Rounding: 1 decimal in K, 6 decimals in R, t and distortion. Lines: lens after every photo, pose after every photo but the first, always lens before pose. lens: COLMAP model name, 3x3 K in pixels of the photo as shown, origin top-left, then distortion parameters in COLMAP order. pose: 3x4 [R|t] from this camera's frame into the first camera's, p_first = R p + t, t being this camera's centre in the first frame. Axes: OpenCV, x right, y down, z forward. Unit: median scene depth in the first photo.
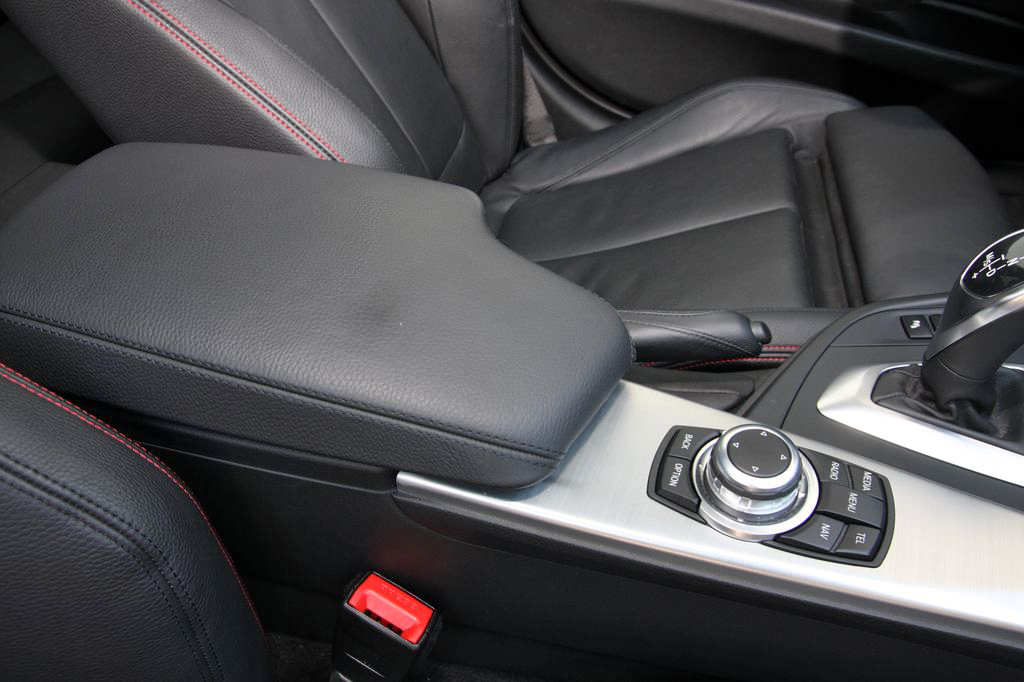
lens RADIAL K [[791.4, 0, 512.0], [0, 791.4, 341.0], [0, 0, 1]] dist [-0.112992, 0.010623]
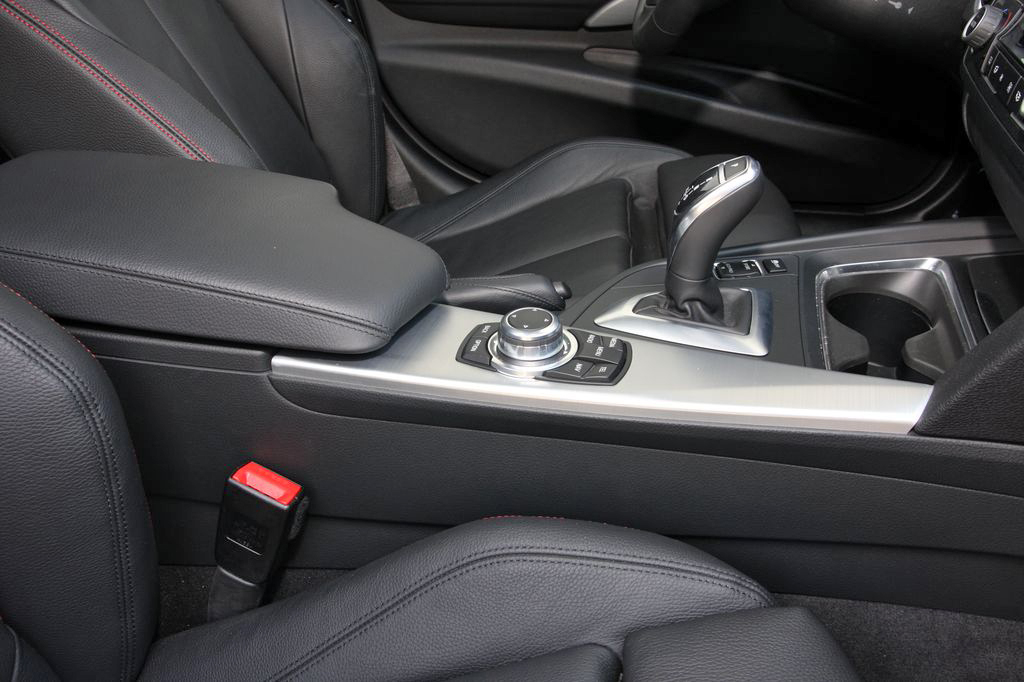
lens RADIAL K [[959.1, 0, 512.0], [0, 959.1, 341.0], [0, 0, 1]] dist [-0.074998, 0.006693]
pose [[0.993134, -0.029030, 0.113327, 0.061688], [0.049953, 0.981200, -0.186416, 0.370988], [-0.105785, 0.190797, 0.975913, -0.509294]]
